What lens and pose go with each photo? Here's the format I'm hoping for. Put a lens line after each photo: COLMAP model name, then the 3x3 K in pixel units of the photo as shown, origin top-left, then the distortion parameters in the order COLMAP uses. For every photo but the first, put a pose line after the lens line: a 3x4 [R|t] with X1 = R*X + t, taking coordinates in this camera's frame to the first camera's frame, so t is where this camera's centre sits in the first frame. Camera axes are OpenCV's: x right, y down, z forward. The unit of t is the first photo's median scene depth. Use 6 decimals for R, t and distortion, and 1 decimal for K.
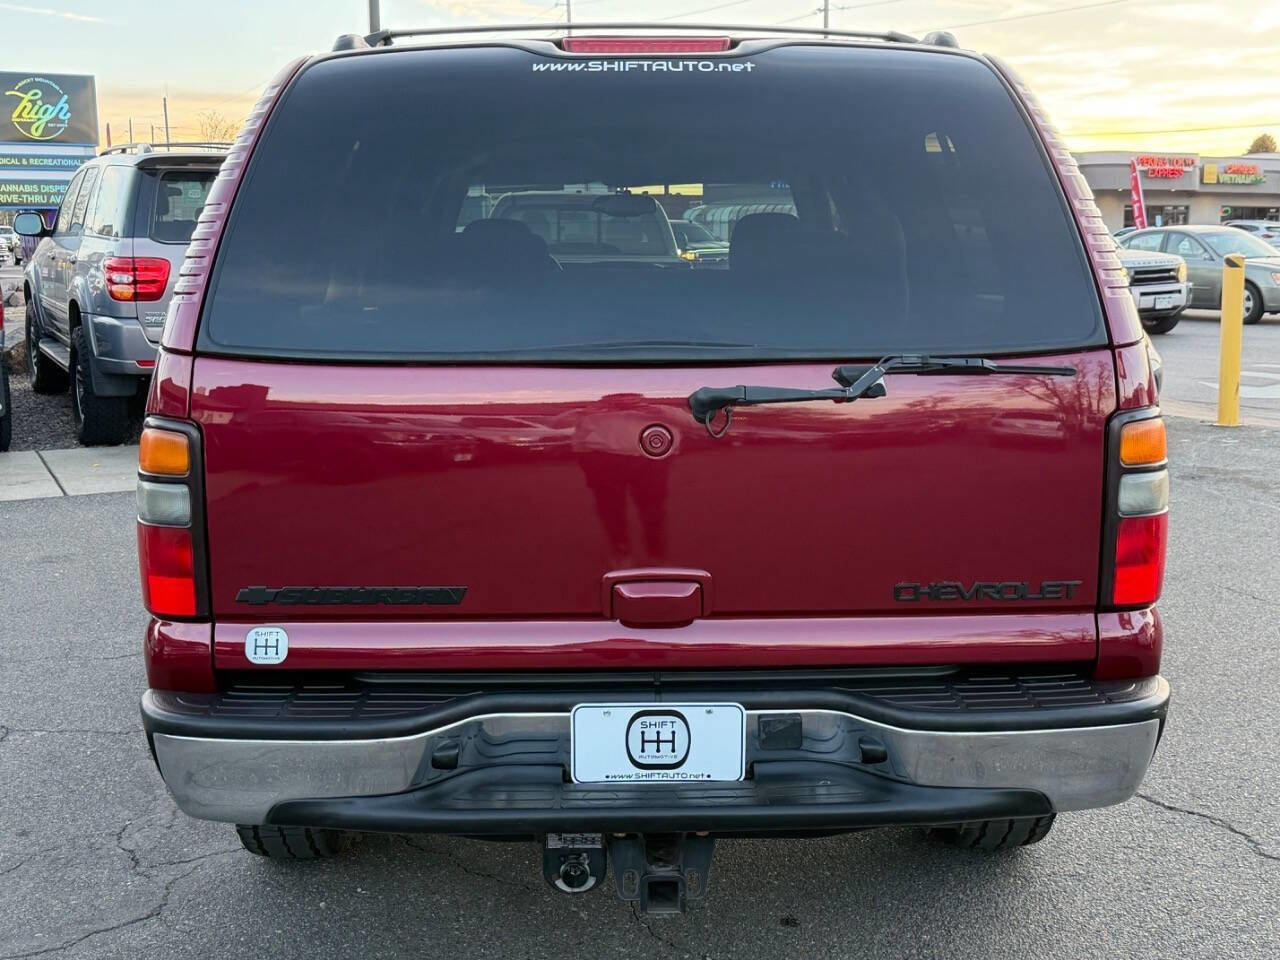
lens RADIAL K [[1514.3, 0, 634.2], [0, 1514.3, 486.0], [0, 0, 1]] dist [0.215628, -0.512508]
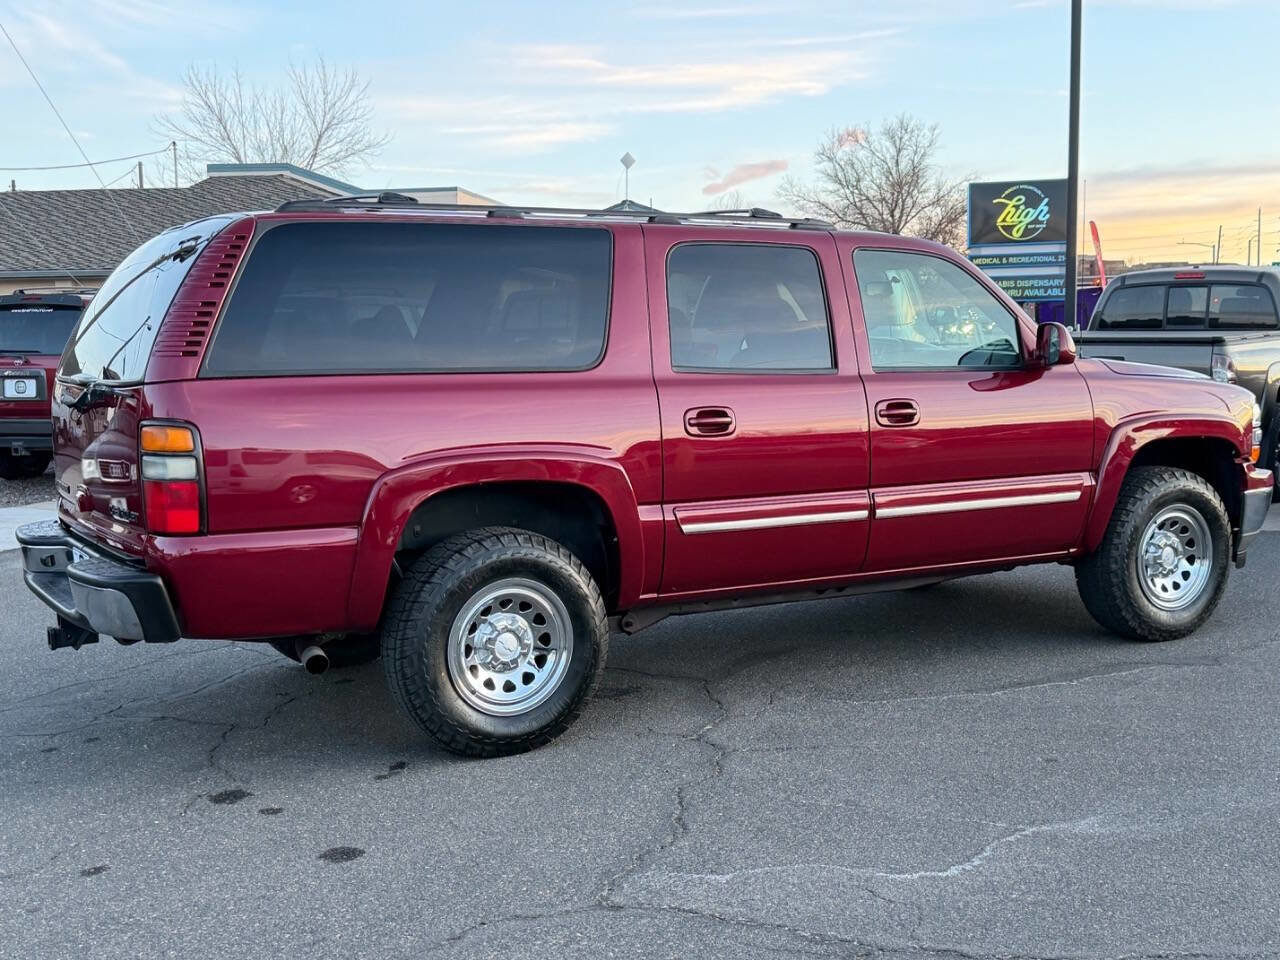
lens RADIAL K [[1472.3, 0, 635.4], [0, 1472.3, 479.3], [0, 0, 1]] dist [0.204217, -0.479667]
pose [[0.757819, 0.052155, -0.650376, 1.563363], [-0.089363, 0.995703, -0.024278, -0.013738], [0.646316, 0.076518, 0.759224, 0.218477]]
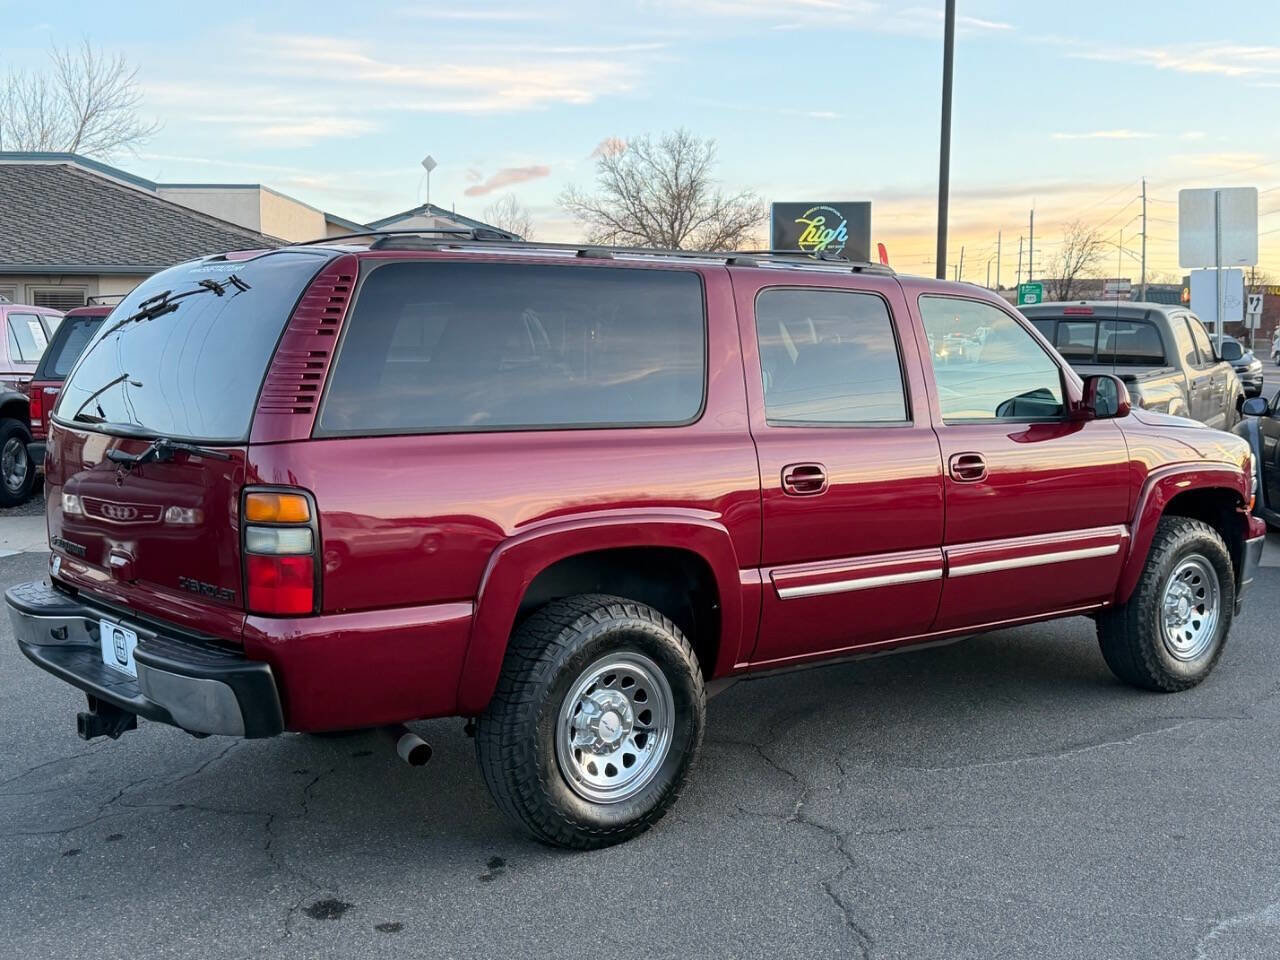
lens RADIAL K [[1472.3, 0, 635.4], [0, 1472.3, 479.3], [0, 0, 1]] dist [0.204217, -0.479667]
pose [[0.850776, 0.055153, -0.522626, 1.127654], [-0.089830, 0.995104, -0.041220, -0.052492], [0.517793, 0.082017, 0.851565, 0.074981]]
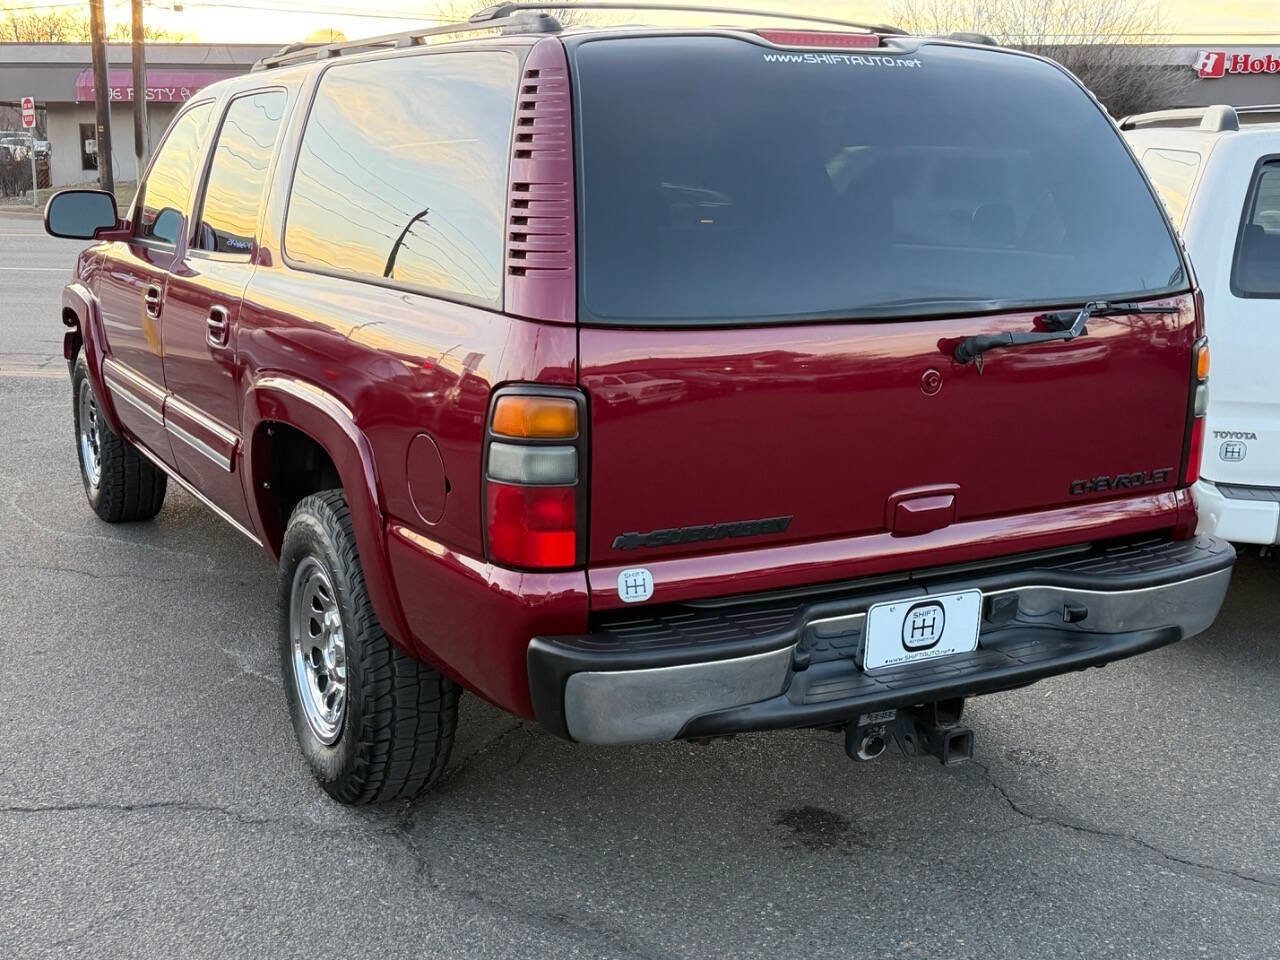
lens RADIAL K [[1514.3, 0, 634.2], [0, 1514.3, 486.0], [0, 0, 1]] dist [0.215628, -0.512508]
pose [[0.888440, -0.086949, 0.450682, -0.731209], [0.062311, 0.995651, 0.069253, -0.044103], [-0.454743, -0.033445, 0.889994, 0.021017]]
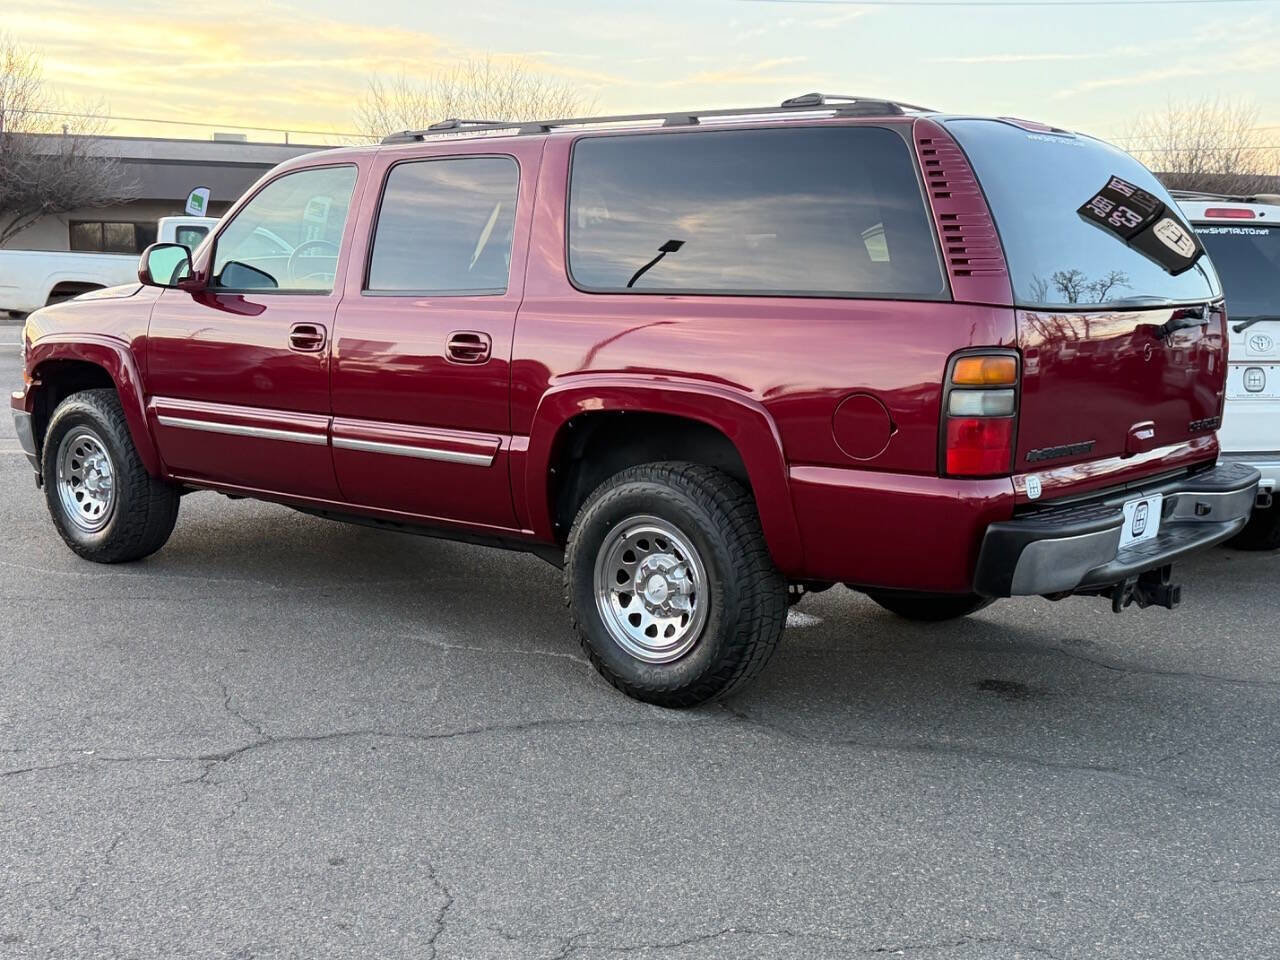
lens RADIAL K [[1510.7, 0, 634.3], [0, 1510.7, 483.2], [0, 0, 1]] dist [0.211947, -0.497197]
pose [[0.658996, -0.096231, 0.745965, -1.724926], [0.103327, 0.993961, 0.036943, -0.003633], [-0.745015, 0.052733, 0.664960, 0.238302]]
